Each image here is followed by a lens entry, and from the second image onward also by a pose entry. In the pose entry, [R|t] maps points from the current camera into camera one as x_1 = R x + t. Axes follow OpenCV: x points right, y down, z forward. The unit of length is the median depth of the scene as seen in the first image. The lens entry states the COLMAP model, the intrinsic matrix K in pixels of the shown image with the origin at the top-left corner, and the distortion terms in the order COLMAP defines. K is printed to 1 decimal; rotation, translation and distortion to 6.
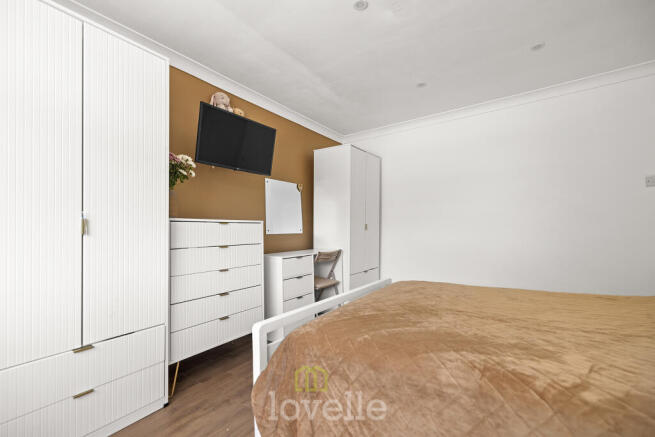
lens RADIAL K [[279.7, 0, 327.5], [0, 279.7, 218.5], [0, 0, 1]] dist [0.000334, 0.000093]
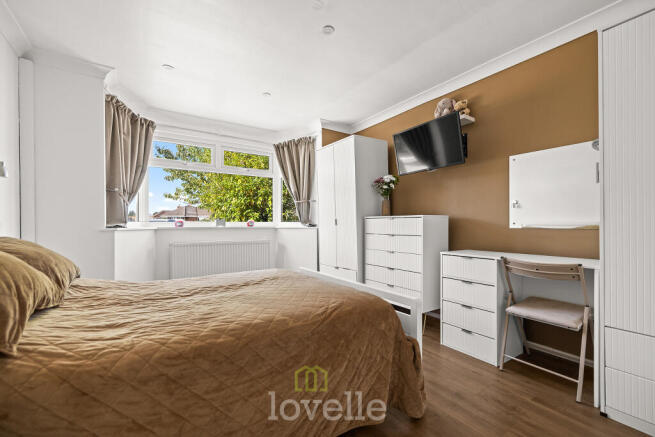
lens RADIAL K [[279.7, 0, 327.5], [0, 279.7, 218.5], [0, 0, 1]] dist [0.000334, 0.000093]
pose [[-0.356048, -0.007160, -0.934440, 1.088892], [0.047069, 0.998564, -0.025586, 0.039599], [0.933282, -0.053093, -0.355199, 1.248253]]
